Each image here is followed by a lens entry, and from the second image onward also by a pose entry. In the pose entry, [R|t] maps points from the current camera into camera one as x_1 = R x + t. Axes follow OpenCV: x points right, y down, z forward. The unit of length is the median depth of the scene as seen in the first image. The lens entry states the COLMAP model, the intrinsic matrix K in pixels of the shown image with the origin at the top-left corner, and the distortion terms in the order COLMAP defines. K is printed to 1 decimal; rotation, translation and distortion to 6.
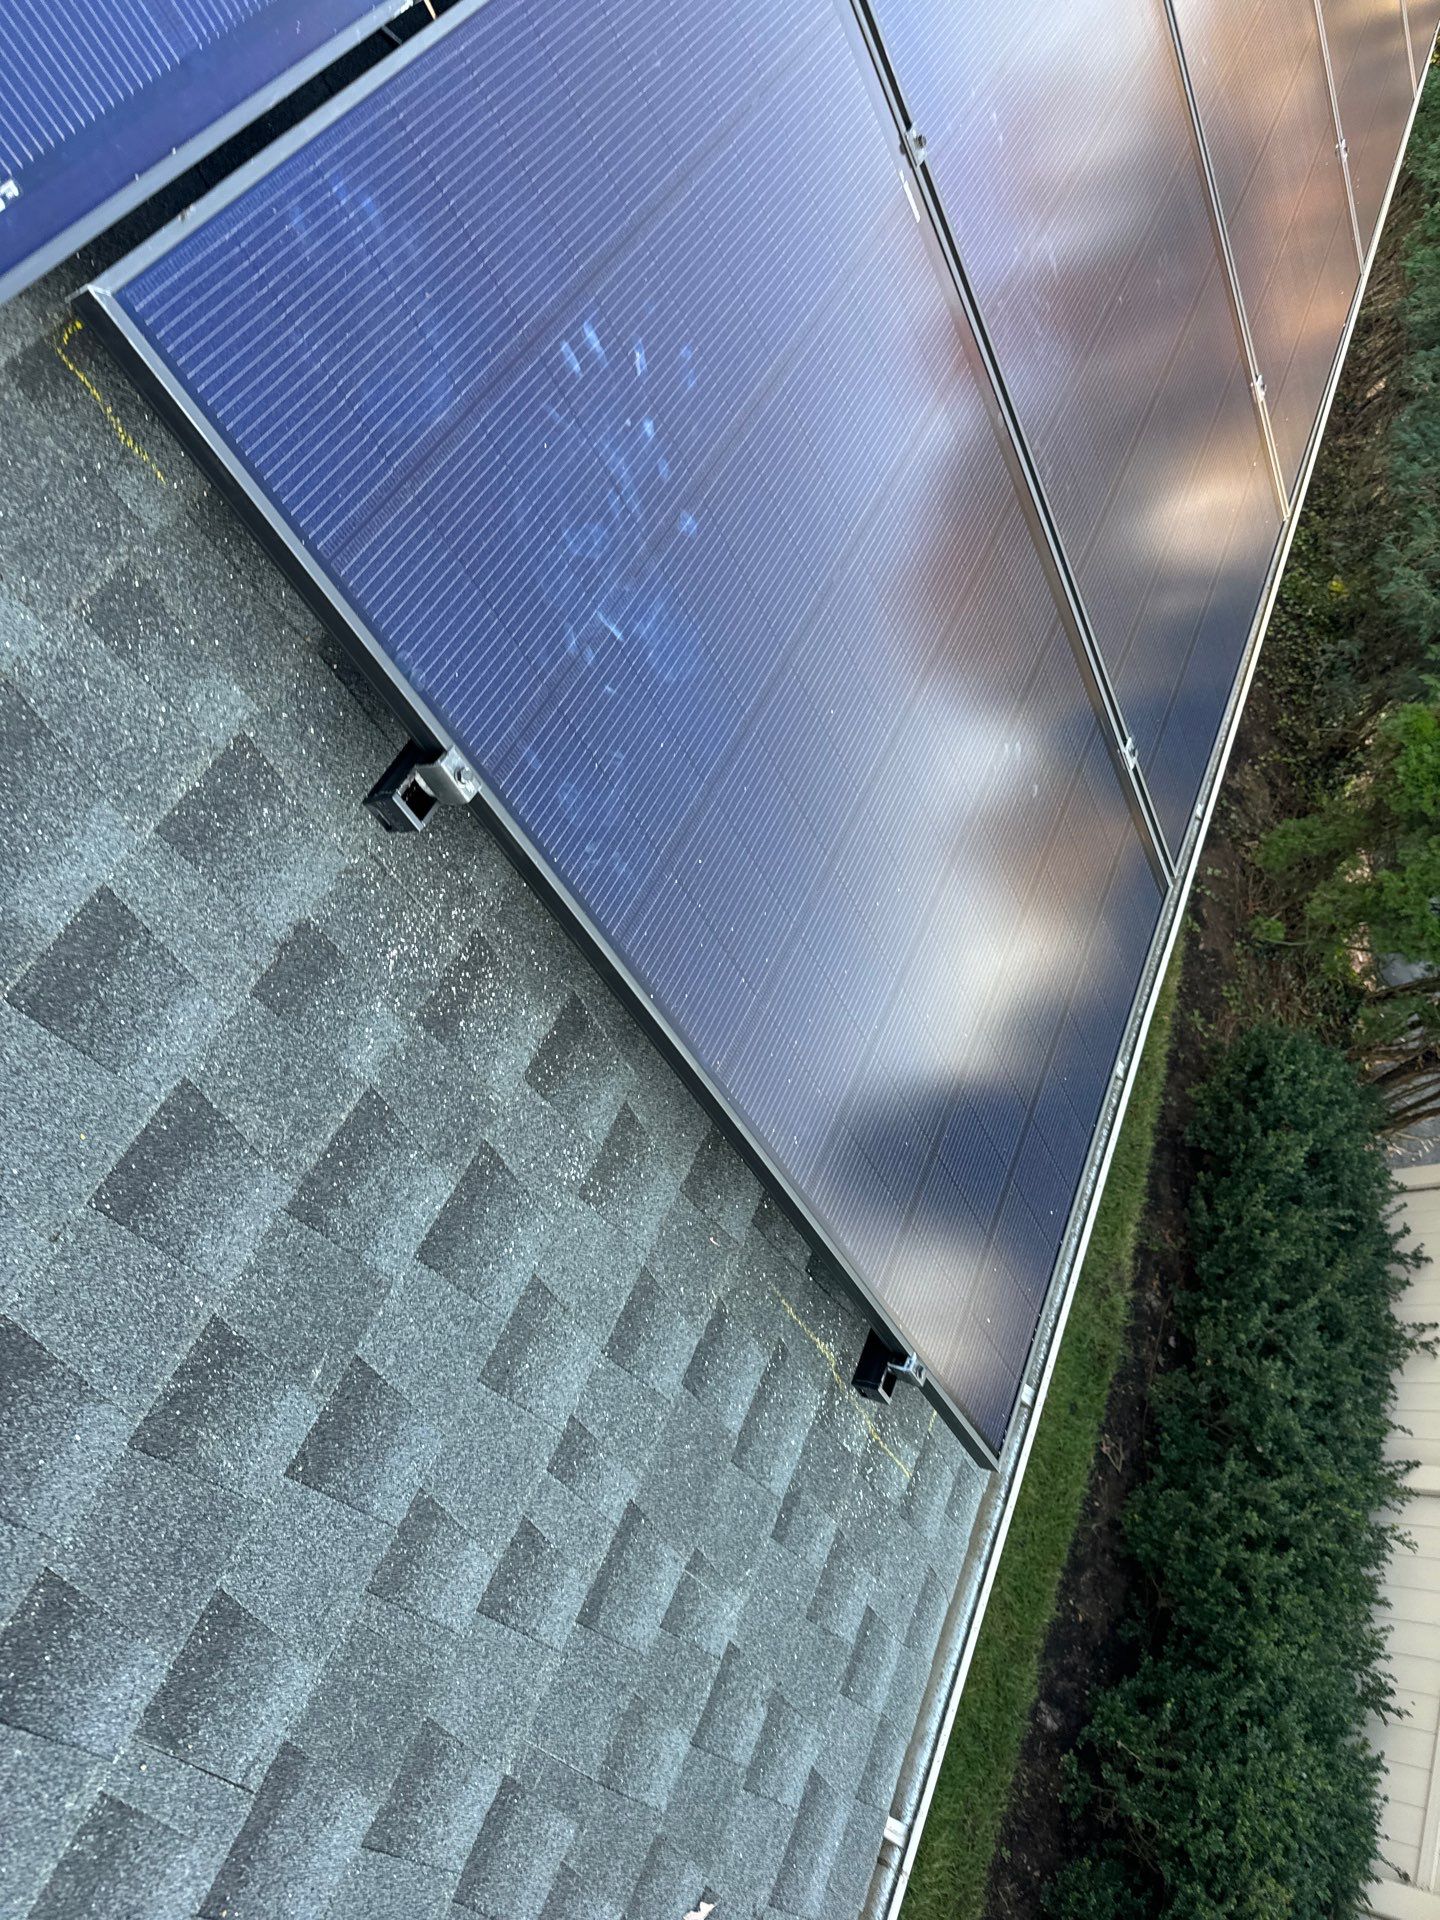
lens RADIAL K [[1345.6, 0, 673.5], [0, 1345.6, 955.2], [0, 0, 1]] dist [0.033894, -0.054149]
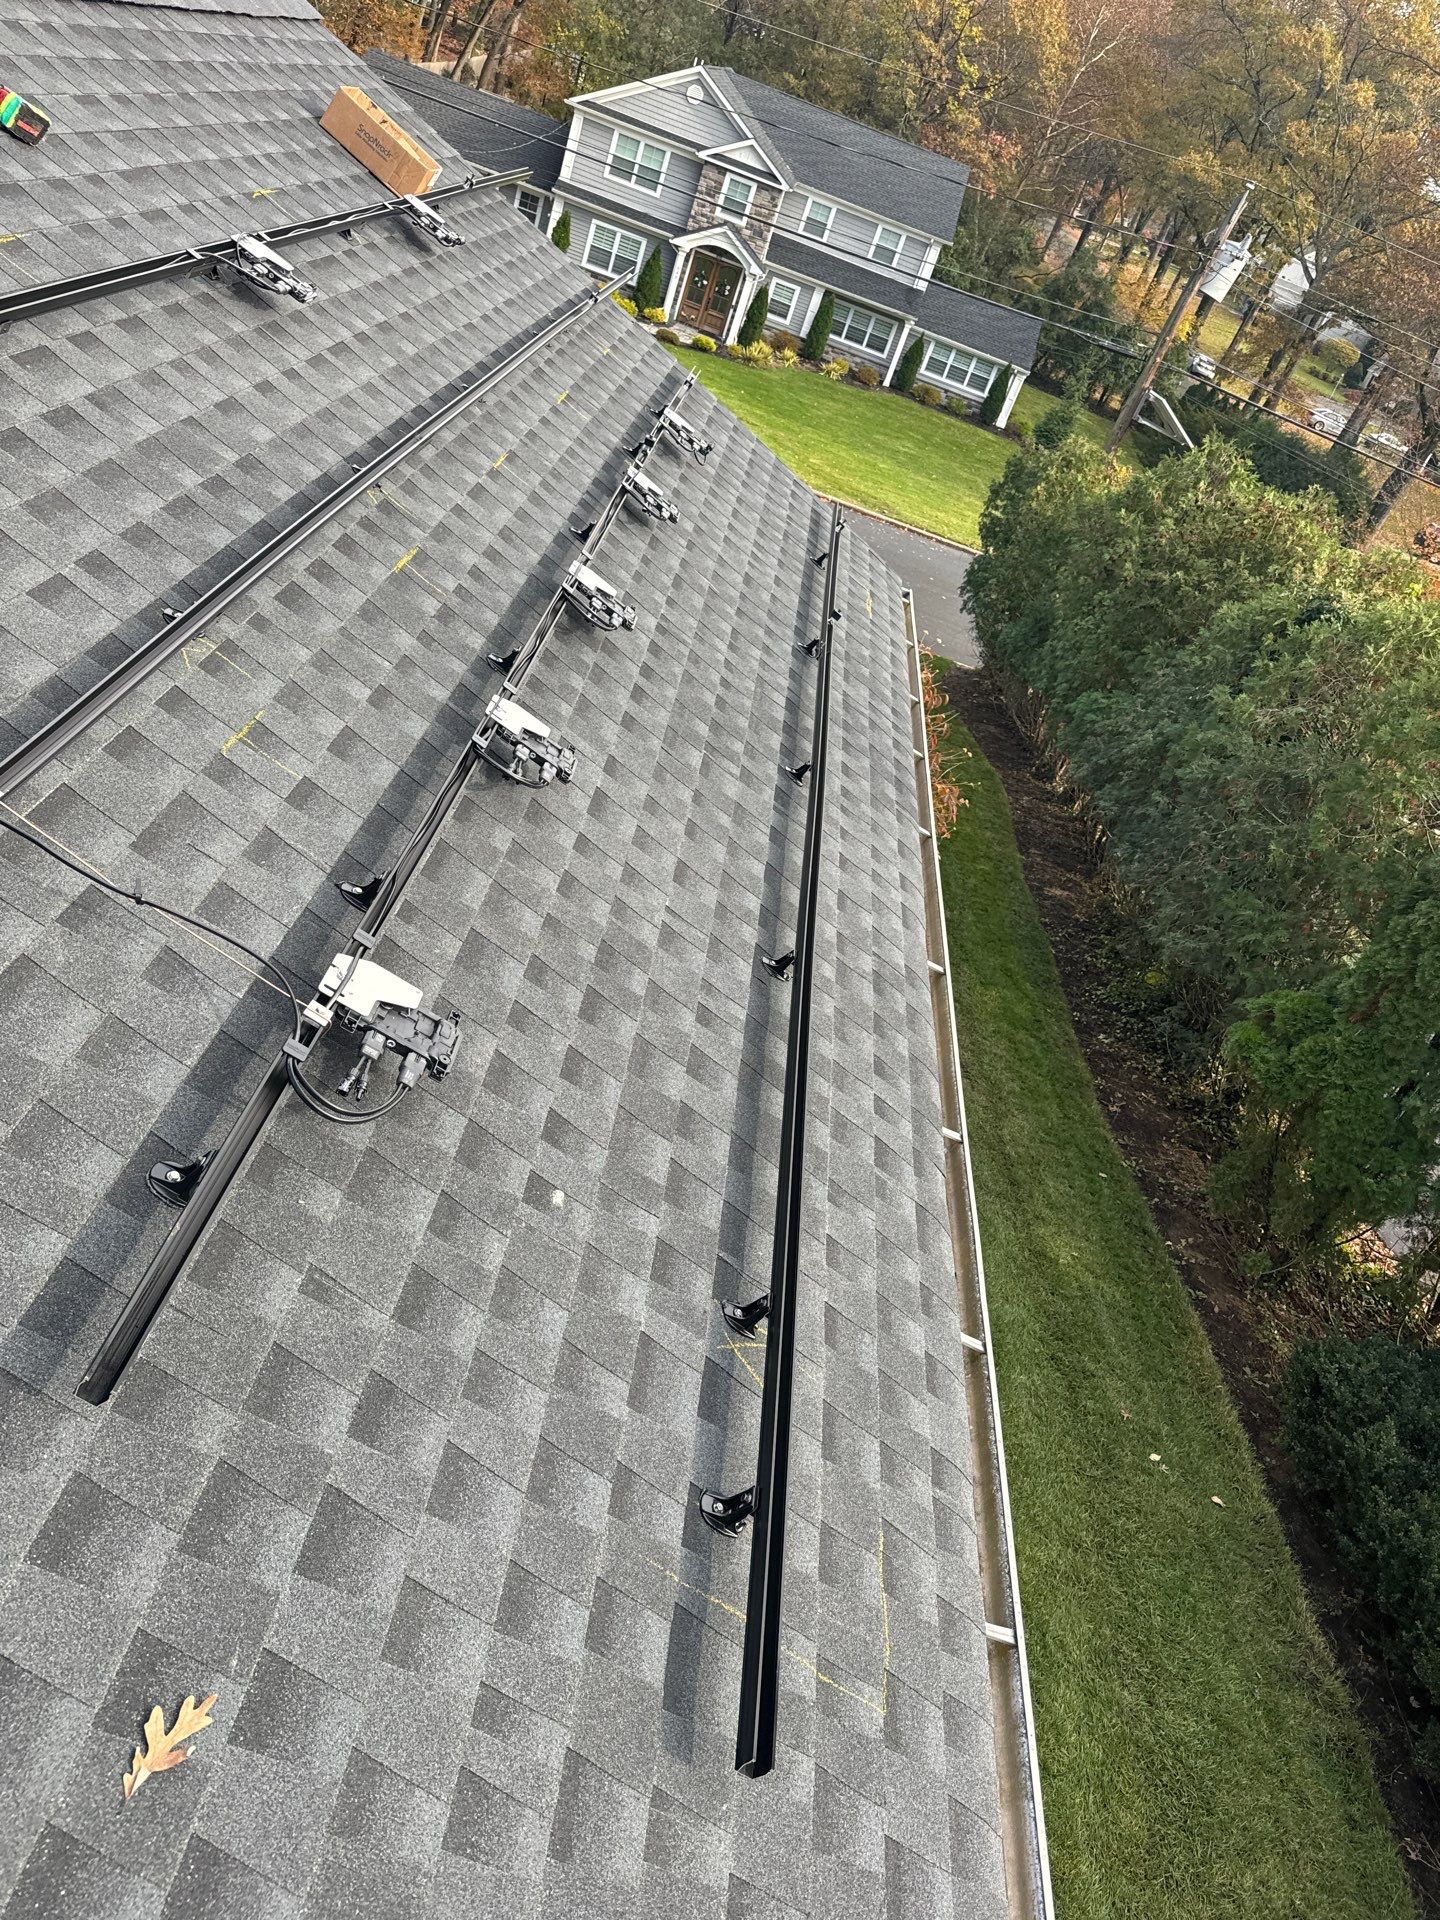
lens RADIAL K [[1368.2, 0, 720.0], [0, 1368.2, 960.0], [0, 0, 1]] dist [0.006710, 0.001533]
pose [[0.893624, -0.430264, 0.127709, 0.279662], [0.440014, 0.783802, -0.438226, 0.529821], [0.088454, 0.447803, 0.889746, -0.469600]]
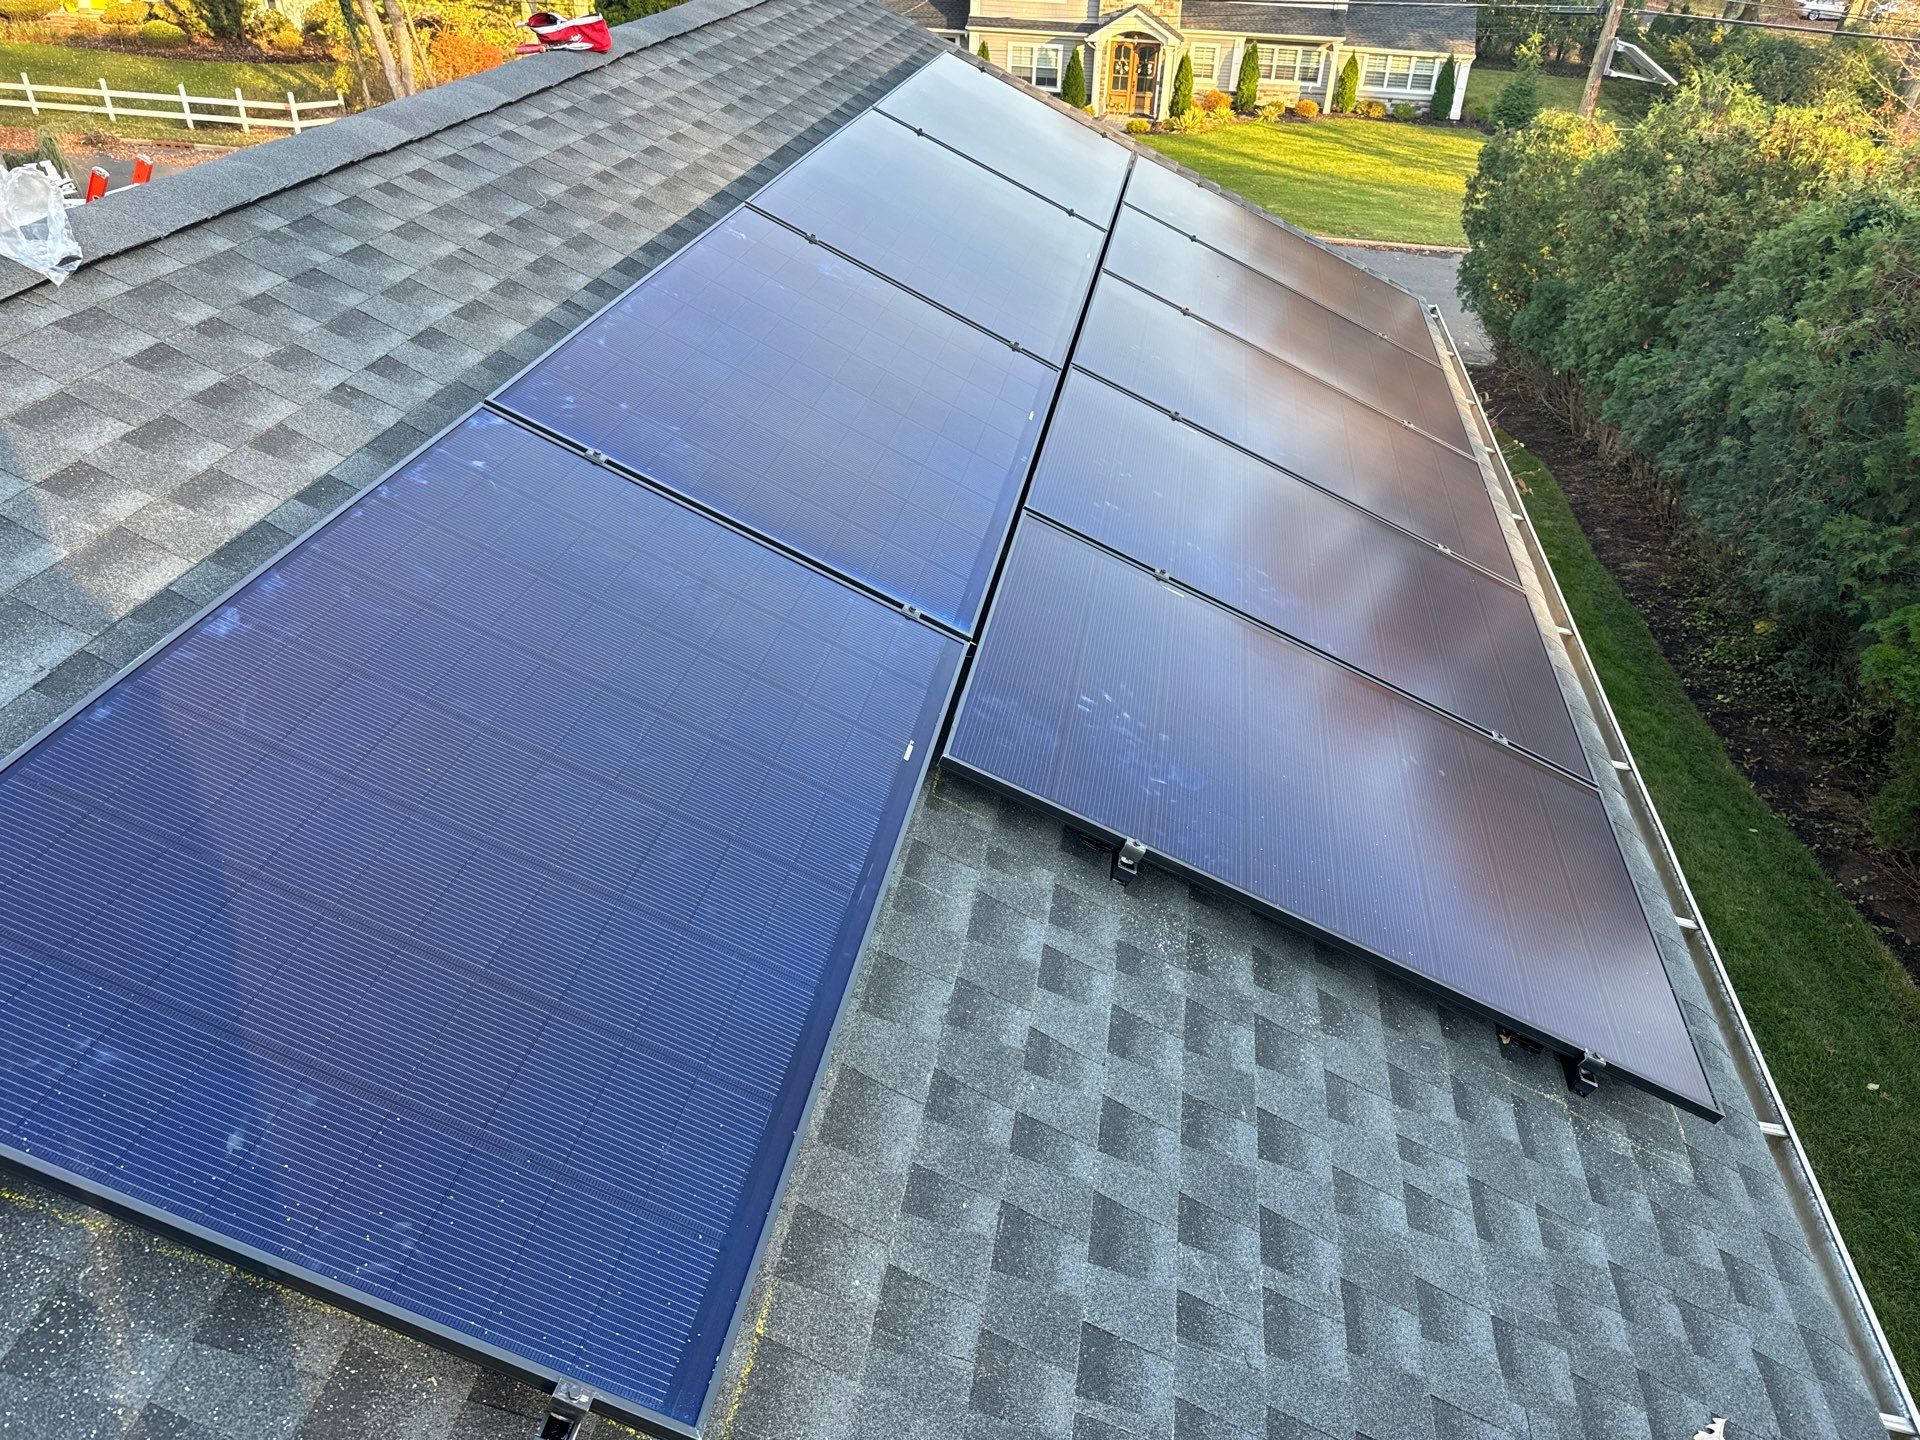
lens RADIAL K [[1361.3, 0, 923.5], [0, 1361.3, 717.6], [0, 0, 1]] dist [-0.012789, -0.006326]
pose [[0.801425, -0.594372, -0.066629, -0.146319], [0.459251, 0.682914, -0.568082, 0.781871], [0.383154, 0.424676, 0.820271, -1.047144]]
